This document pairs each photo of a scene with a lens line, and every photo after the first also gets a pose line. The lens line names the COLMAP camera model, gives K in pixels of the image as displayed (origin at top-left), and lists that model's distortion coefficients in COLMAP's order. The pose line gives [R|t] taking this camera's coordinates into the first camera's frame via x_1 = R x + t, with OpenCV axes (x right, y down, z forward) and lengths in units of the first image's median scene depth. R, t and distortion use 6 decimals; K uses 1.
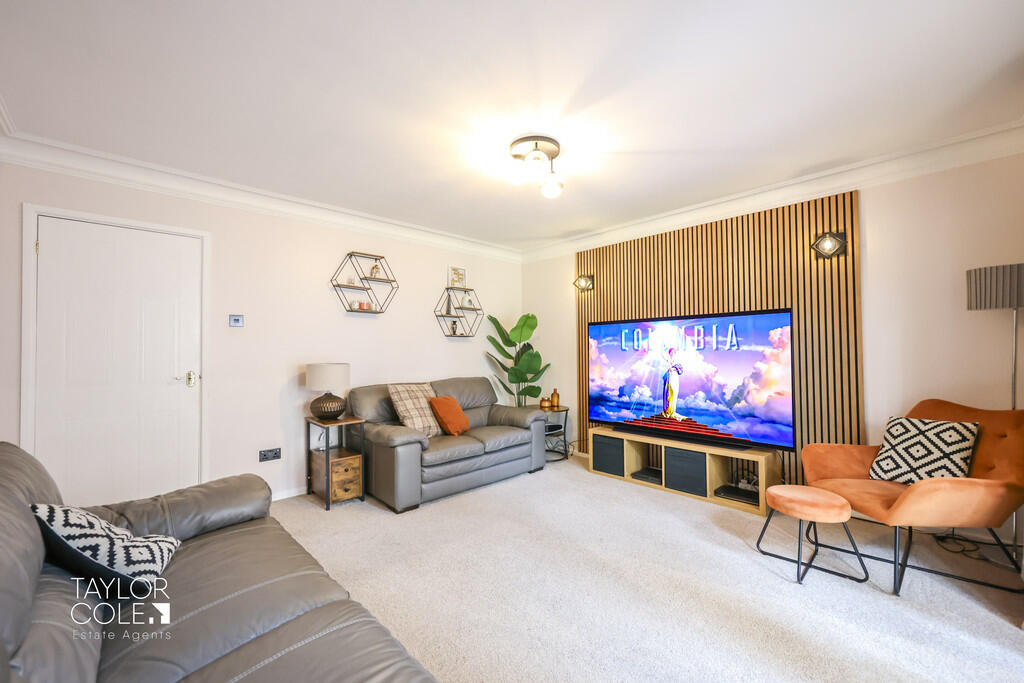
lens RADIAL K [[406.7, 0, 511.7], [0, 406.7, 343.2], [0, 0, 1]] dist [0.000421, -0.000103]
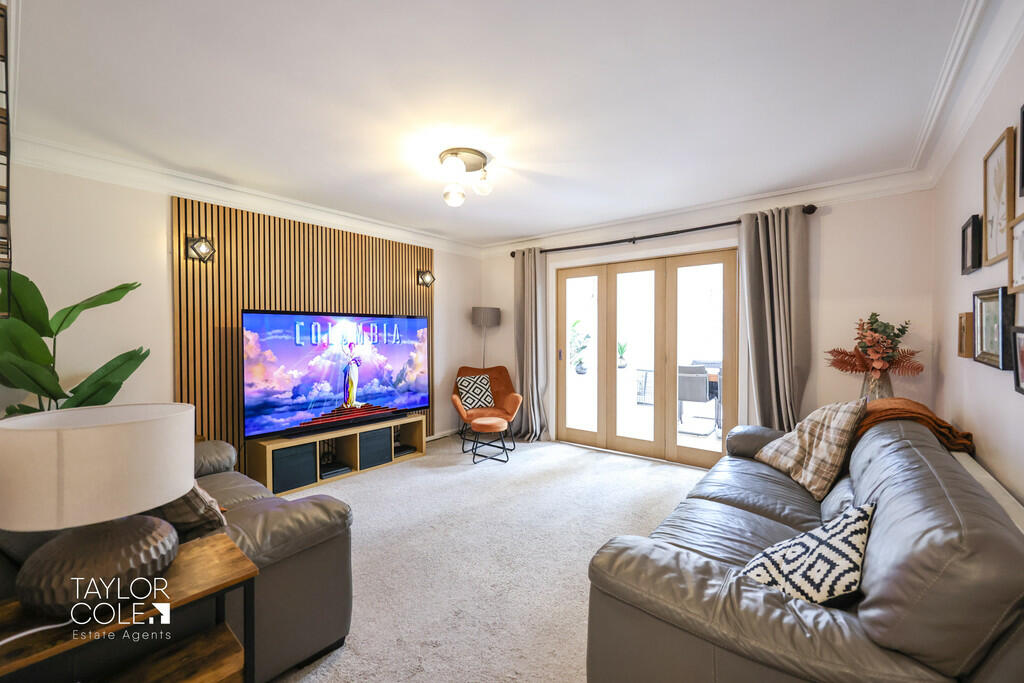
lens RADIAL K [[406.7, 0, 511.2], [0, 406.7, 338.2], [0, 0, 1]] dist [0.000421, -0.000103]
pose [[-0.116210, -0.004695, 0.993214, -0.717290], [-0.020151, 0.999794, 0.002368, -0.010339], [-0.993020, -0.019739, -0.116281, 0.695520]]
